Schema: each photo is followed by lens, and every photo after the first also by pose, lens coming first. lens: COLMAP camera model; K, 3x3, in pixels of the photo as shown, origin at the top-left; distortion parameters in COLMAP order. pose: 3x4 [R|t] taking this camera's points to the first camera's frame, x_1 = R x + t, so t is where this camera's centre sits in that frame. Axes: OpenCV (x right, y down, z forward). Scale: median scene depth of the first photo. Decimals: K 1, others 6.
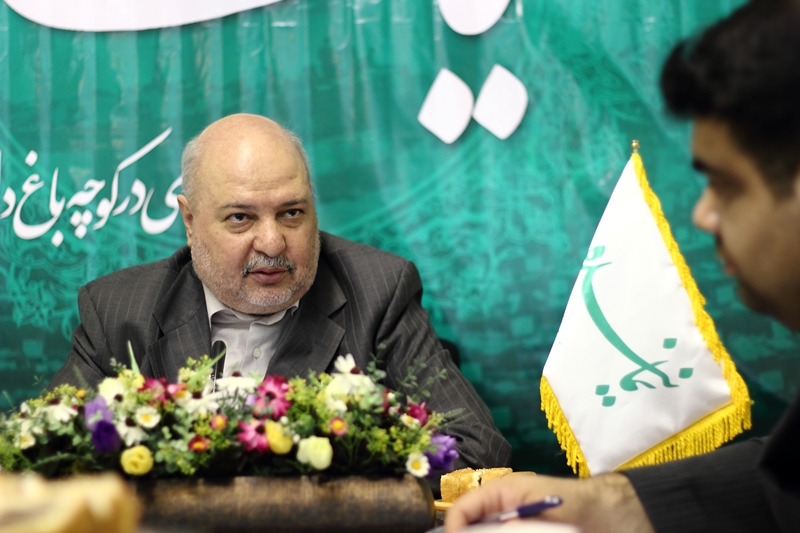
lens RADIAL K [[1931.4, 0, 387.7], [0, 1931.4, 242.9], [0, 0, 1]] dist [-0.088727, 0.000000]
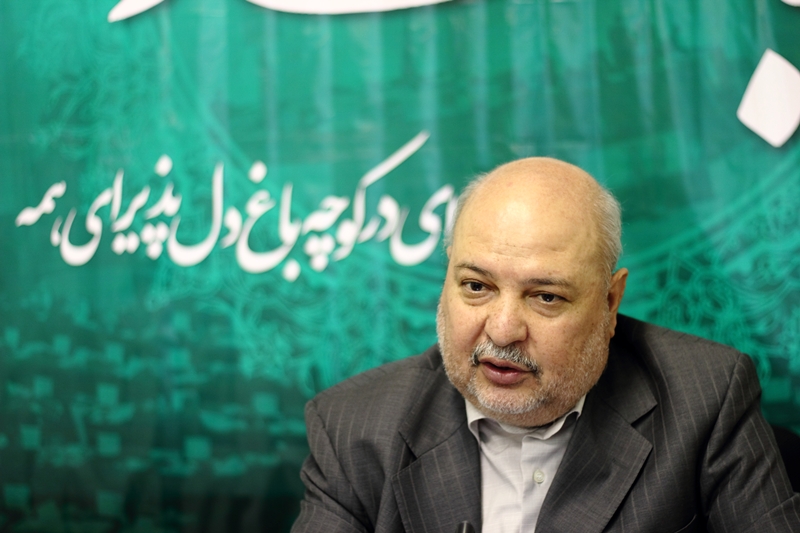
lens RADIAL K [[1931.4, 0, 363.7], [0, 1931.4, 287.3], [0, 0, 1]] dist [-0.088727, 0.000000]
pose [[0.988672, -0.010375, -0.149733, -0.018223], [0.022483, 0.996589, 0.079399, -0.060270], [0.148399, -0.081866, 0.985533, 0.195512]]
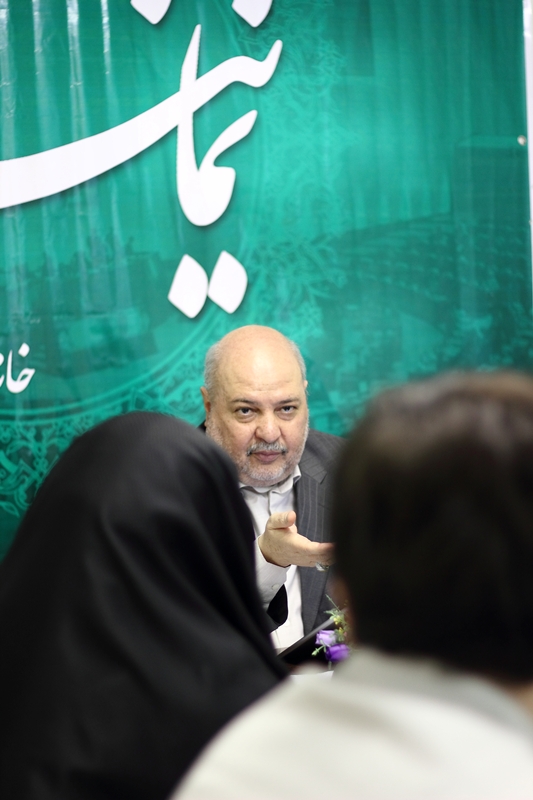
lens RADIAL K [[1931.4, 0, 266.6], [0, 1931.4, 402.4], [0, 0, 1]] dist [-0.088727, 0.000000]
pose [[0.858047, -0.043006, 0.511767, -0.542054], [0.007528, 0.997434, 0.071197, -0.083911], [-0.513516, -0.057238, 0.856169, -0.050520]]
